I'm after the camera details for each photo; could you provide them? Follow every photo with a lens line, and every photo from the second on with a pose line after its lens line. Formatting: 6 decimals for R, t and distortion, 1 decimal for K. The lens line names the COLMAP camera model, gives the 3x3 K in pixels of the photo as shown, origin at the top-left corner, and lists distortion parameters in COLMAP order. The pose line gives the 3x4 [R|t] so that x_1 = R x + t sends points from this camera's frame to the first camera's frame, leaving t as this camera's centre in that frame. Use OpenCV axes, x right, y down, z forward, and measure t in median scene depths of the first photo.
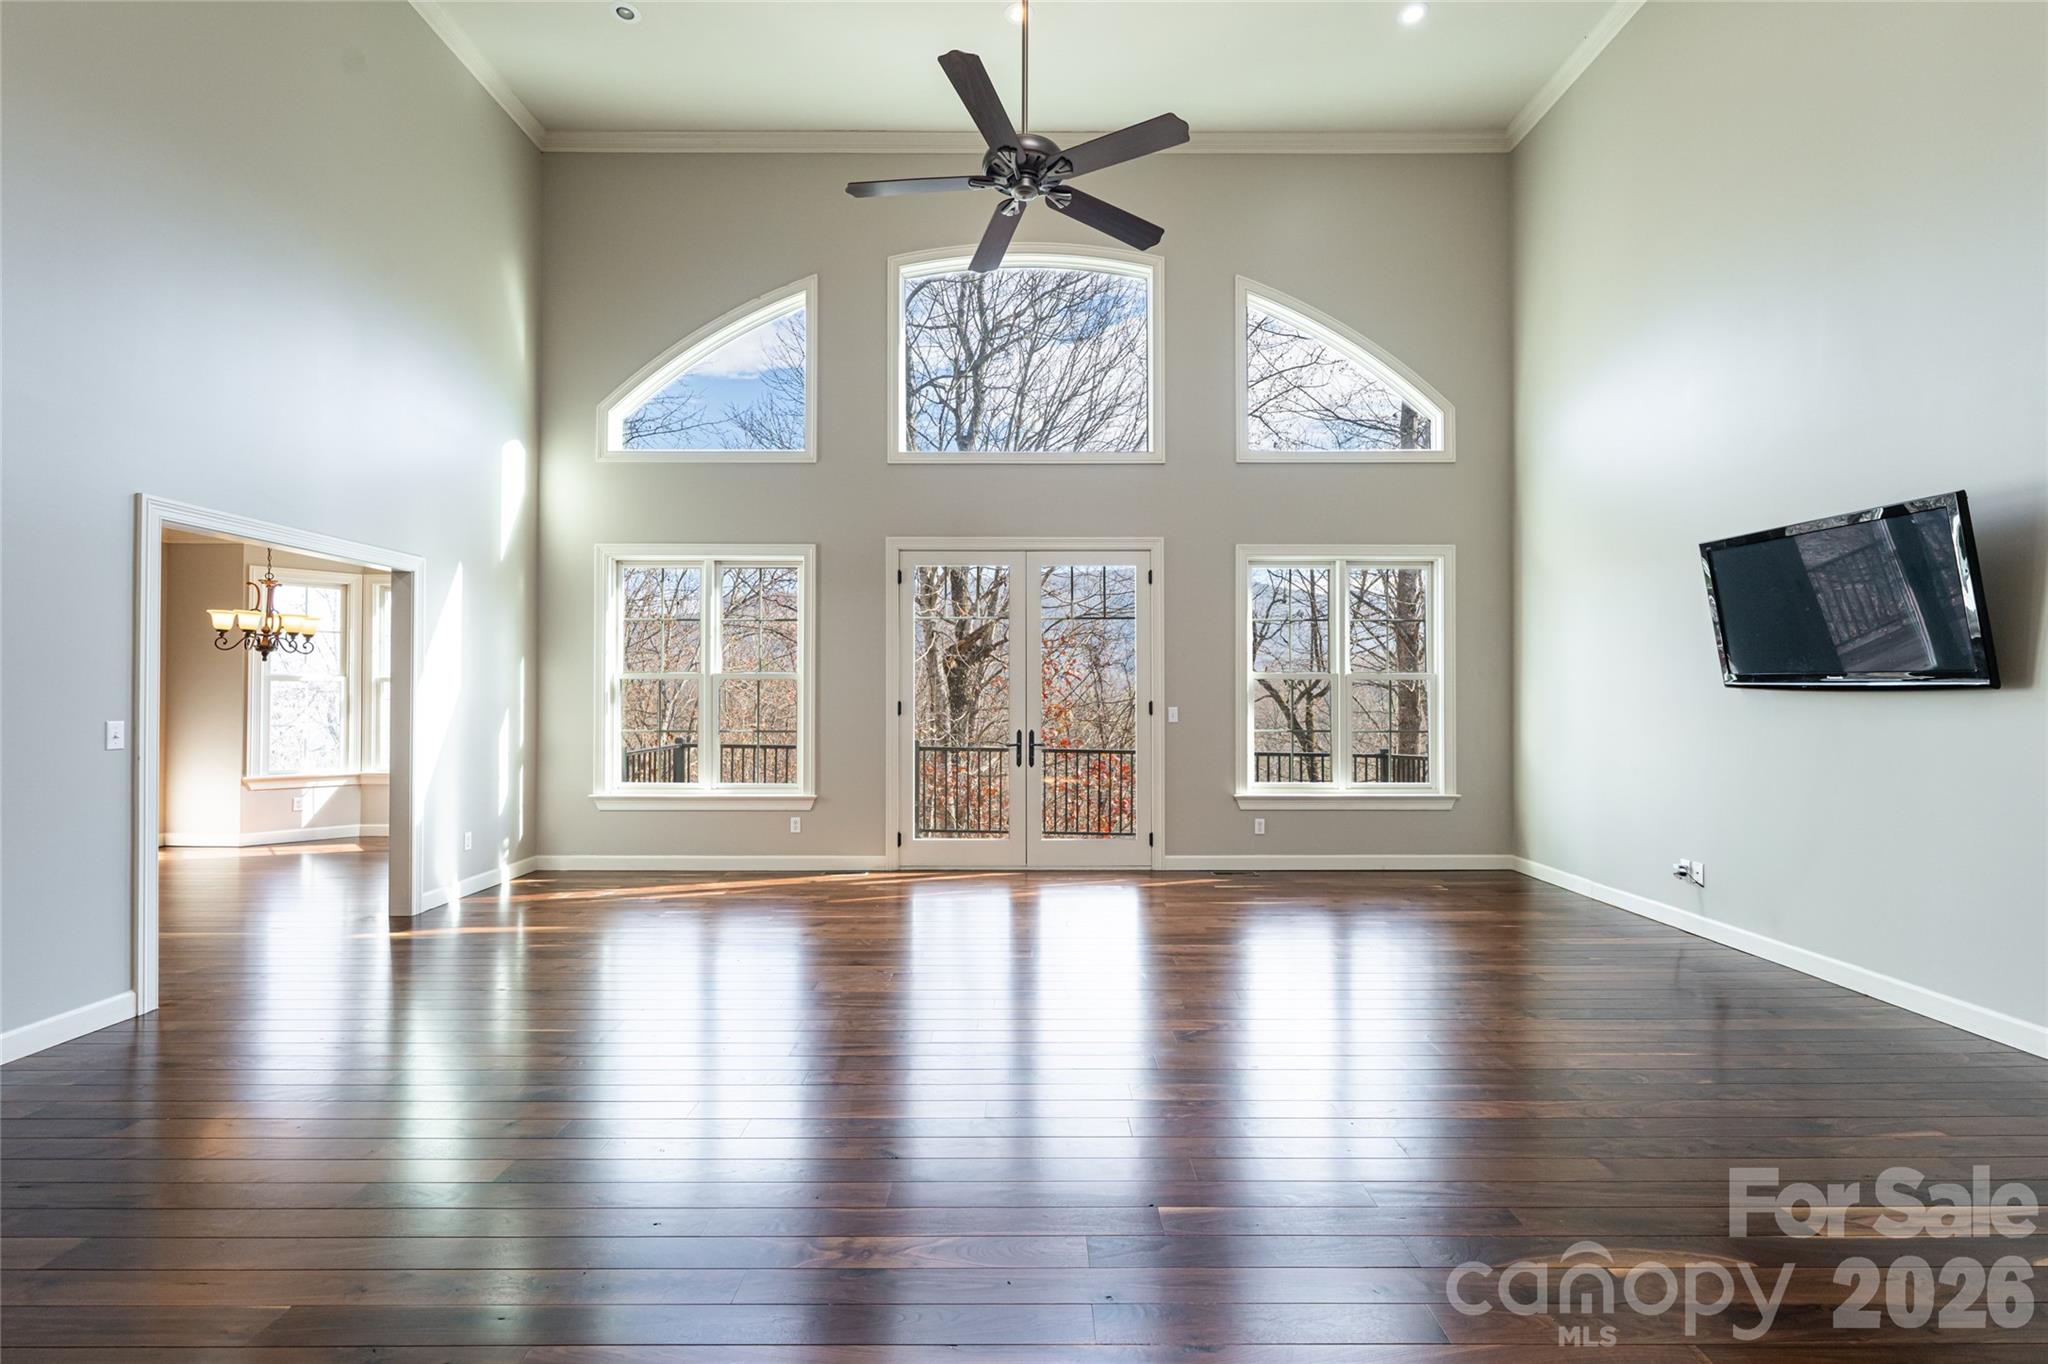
lens RADIAL K [[868.9, 0, 1025.3], [0, 868.9, 685.2], [0, 0, 1]] dist [-0.000375, 0.000055]
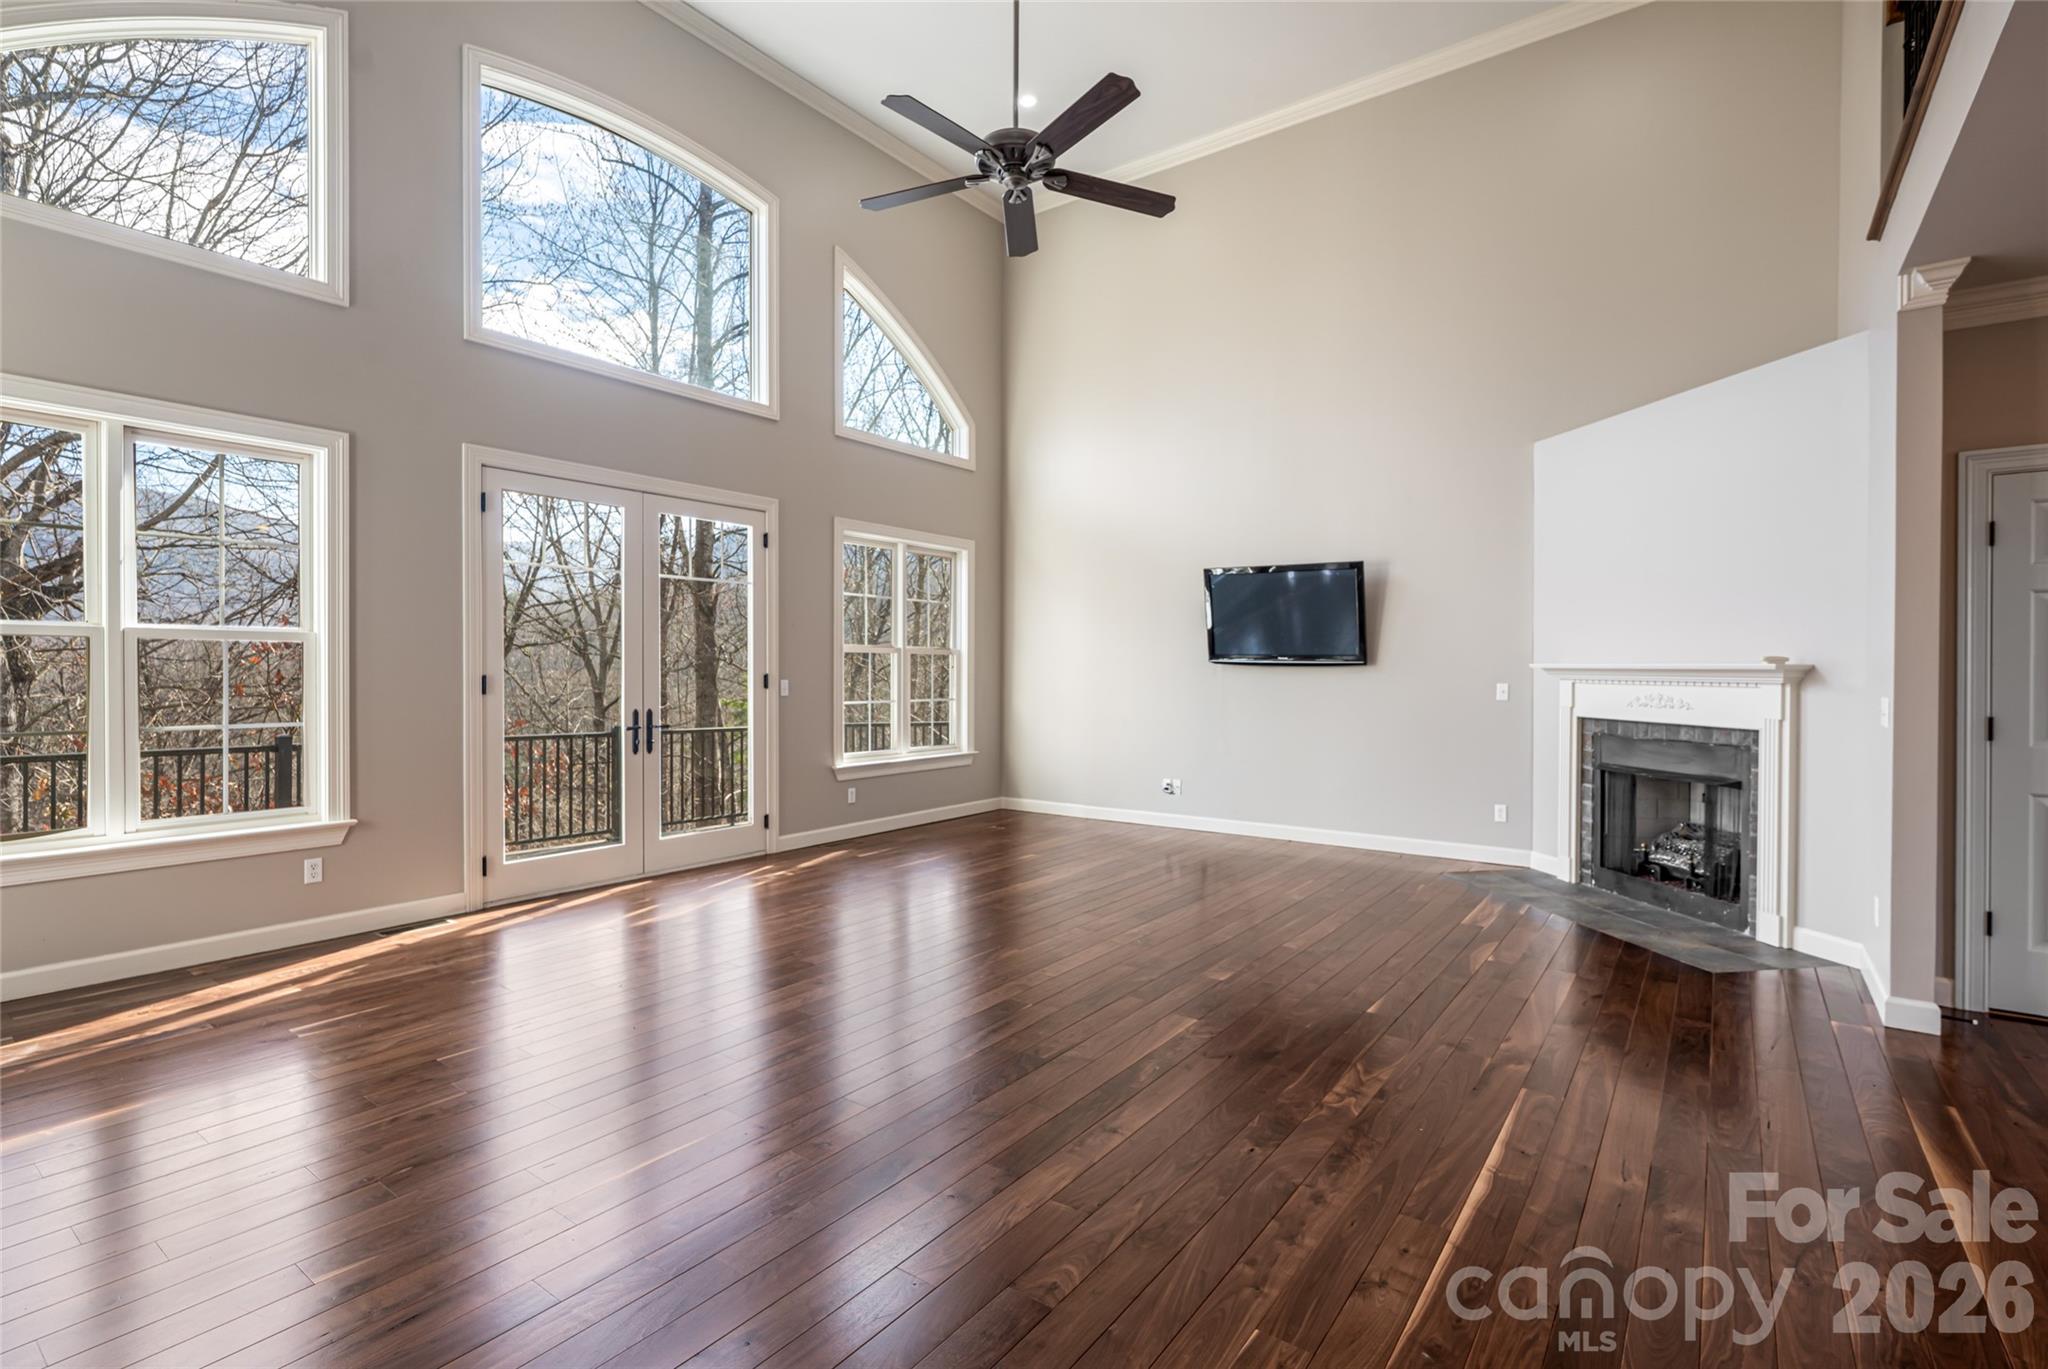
lens RADIAL K [[954.7, 0, 1024.5], [0, 954.7, 678.3], [0, 0, 1]] dist [0.000691, -0.000054]
pose [[0.599794, -0.007790, 0.800116, -0.508370], [-0.011779, 0.999758, 0.018564, 0.000864], [-0.800068, -0.020559, 0.599557, 0.165170]]
